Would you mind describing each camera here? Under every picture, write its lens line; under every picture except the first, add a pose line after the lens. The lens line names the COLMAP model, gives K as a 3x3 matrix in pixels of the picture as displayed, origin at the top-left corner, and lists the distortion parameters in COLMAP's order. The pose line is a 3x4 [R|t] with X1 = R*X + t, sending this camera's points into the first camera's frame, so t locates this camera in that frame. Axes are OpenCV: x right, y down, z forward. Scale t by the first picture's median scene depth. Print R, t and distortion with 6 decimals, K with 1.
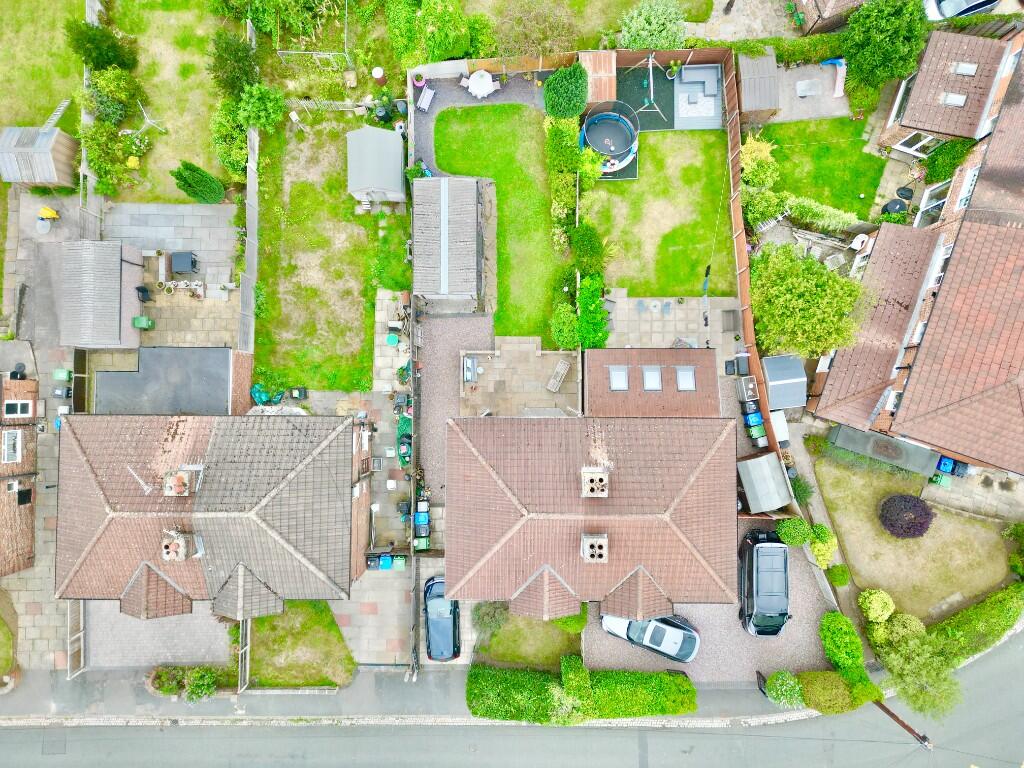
lens RADIAL K [[699.9, 0, 512.9], [0, 699.9, 380.3], [0, 0, 1]] dist [0.029495, -0.018522]
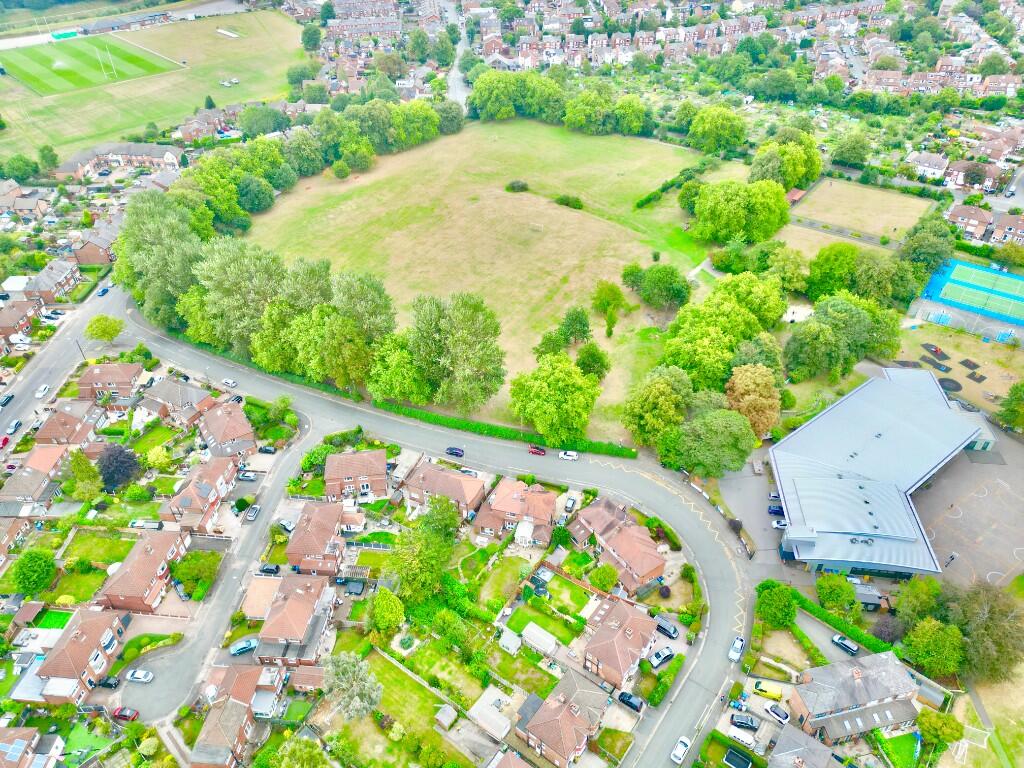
lens RADIAL K [[699.9, 0, 509.6], [0, 699.9, 382.6], [0, 0, 1]] dist [0.029495, -0.018522]
pose [[0.603214, -0.477047, 0.639187, -1.871446], [0.797297, 0.381991, -0.467333, 0.867144], [-0.021223, 0.791524, 0.610770, -2.245497]]
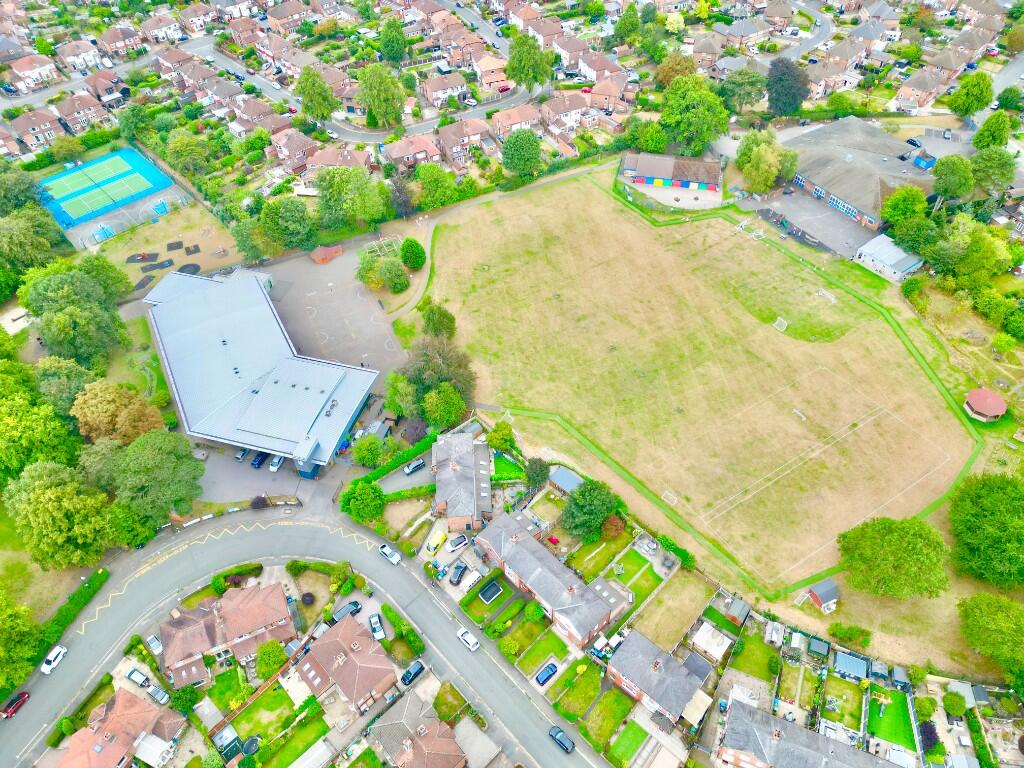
lens RADIAL K [[699.9, 0, 514.3], [0, 699.9, 377.4], [0, 0, 1]] dist [0.029495, -0.018522]
pose [[-0.692362, -0.499759, 0.520458, -1.429390], [0.721300, -0.498375, 0.480987, -0.203607], [0.019005, 0.708424, 0.705532, -2.240202]]
